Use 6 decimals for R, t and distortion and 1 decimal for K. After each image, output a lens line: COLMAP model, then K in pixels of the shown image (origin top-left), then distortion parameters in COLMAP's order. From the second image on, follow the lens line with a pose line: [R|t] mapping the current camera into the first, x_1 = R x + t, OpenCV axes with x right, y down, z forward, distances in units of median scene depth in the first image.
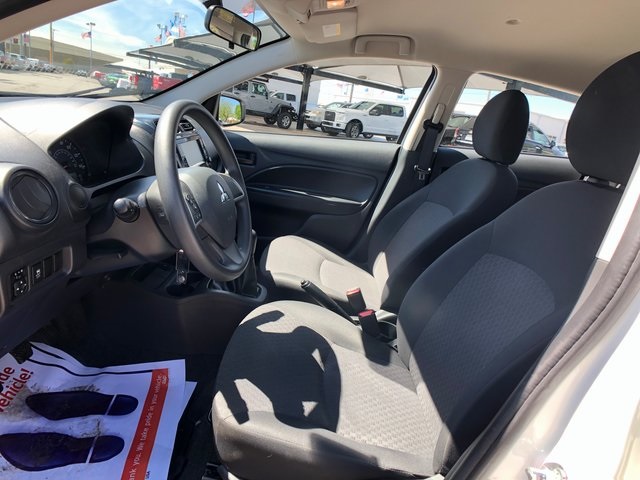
lens RADIAL K [[399.6, 0, 320.0], [0, 399.6, 240.0], [0, 0, 1]] dist [-0.005183, -0.003944]
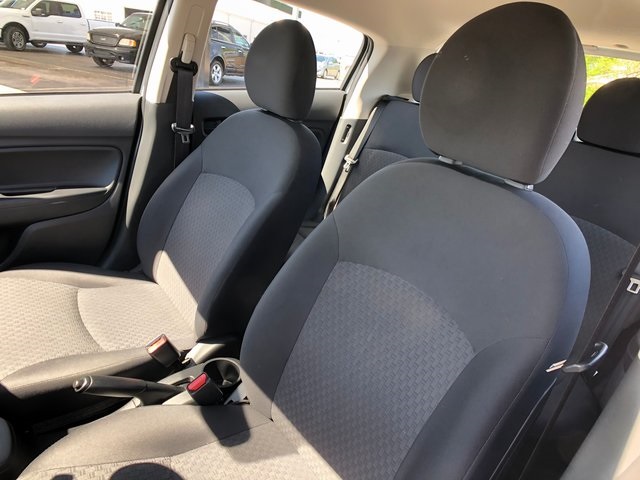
lens RADIAL K [[399.6, 0, 320.0], [0, 399.6, 240.0], [0, 0, 1]] dist [-0.005183, -0.003944]
pose [[0.774121, -0.307866, 0.553132, -0.018254], [0.182302, 0.945177, 0.270937, -0.135704], [-0.606219, -0.108901, 0.787806, 0.246052]]
